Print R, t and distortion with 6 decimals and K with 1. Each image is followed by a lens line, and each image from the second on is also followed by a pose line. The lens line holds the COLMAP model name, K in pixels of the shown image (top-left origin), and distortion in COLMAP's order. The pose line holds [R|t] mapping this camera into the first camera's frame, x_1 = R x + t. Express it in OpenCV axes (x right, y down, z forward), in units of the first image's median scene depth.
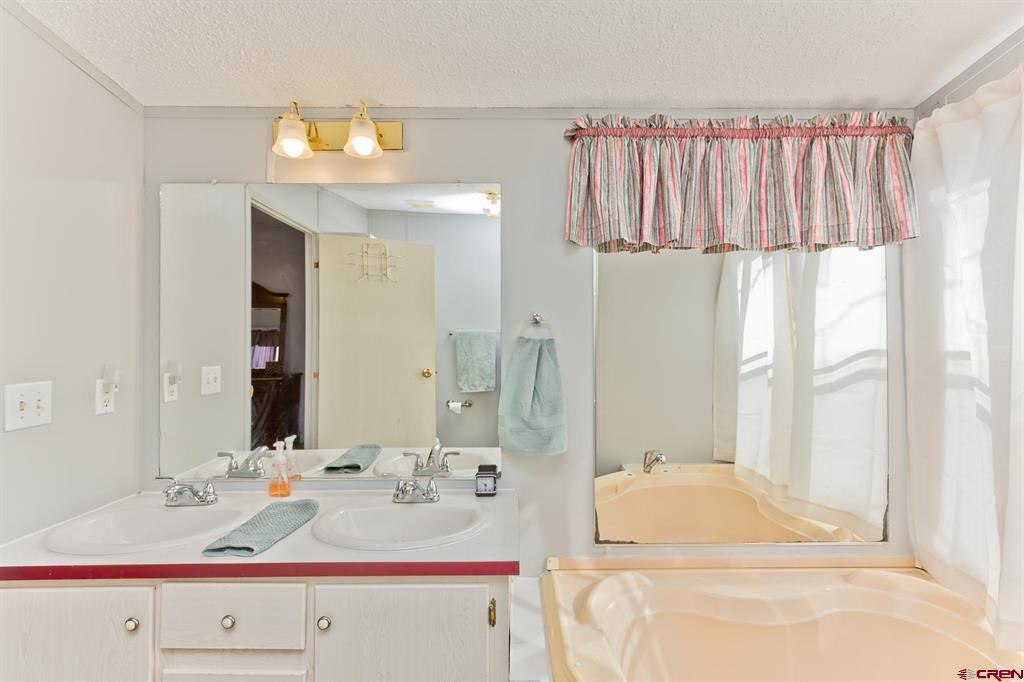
lens RADIAL K [[467.8, 0, 505.6], [0, 467.8, 336.2], [0, 0, 1]] dist [0.004227, -0.000395]
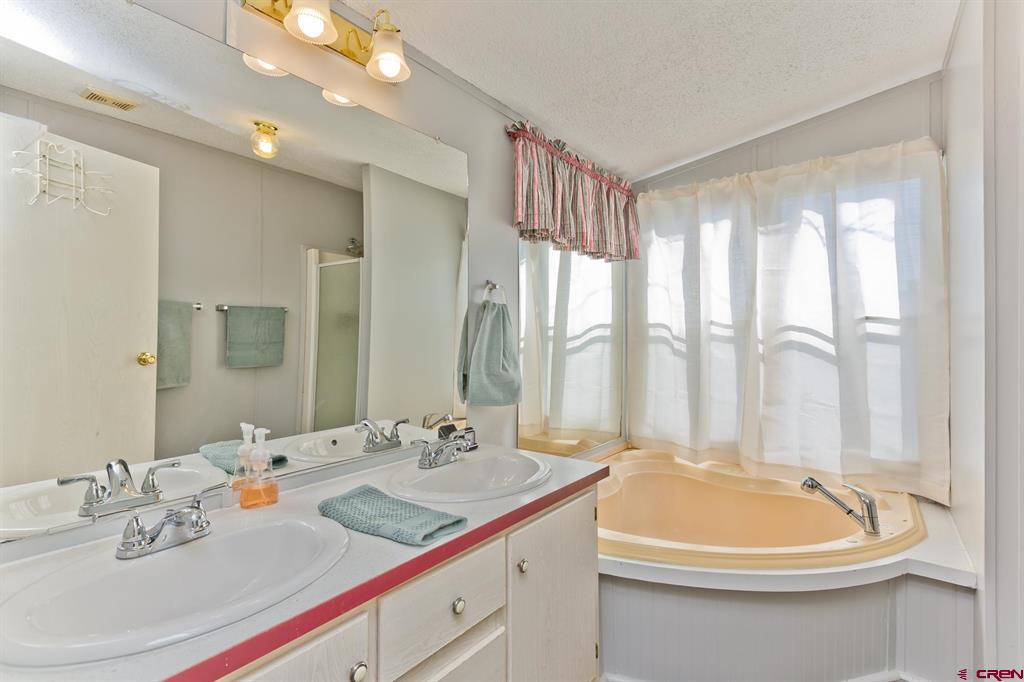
lens RADIAL K [[467.8, 0, 505.6], [0, 467.8, 336.2], [0, 0, 1]] dist [0.004227, -0.000395]
pose [[0.626752, 0.005721, 0.779197, -0.806958], [-0.012980, 0.999911, 0.003099, 0.081206], [-0.779110, -0.012056, 0.626771, 0.281552]]
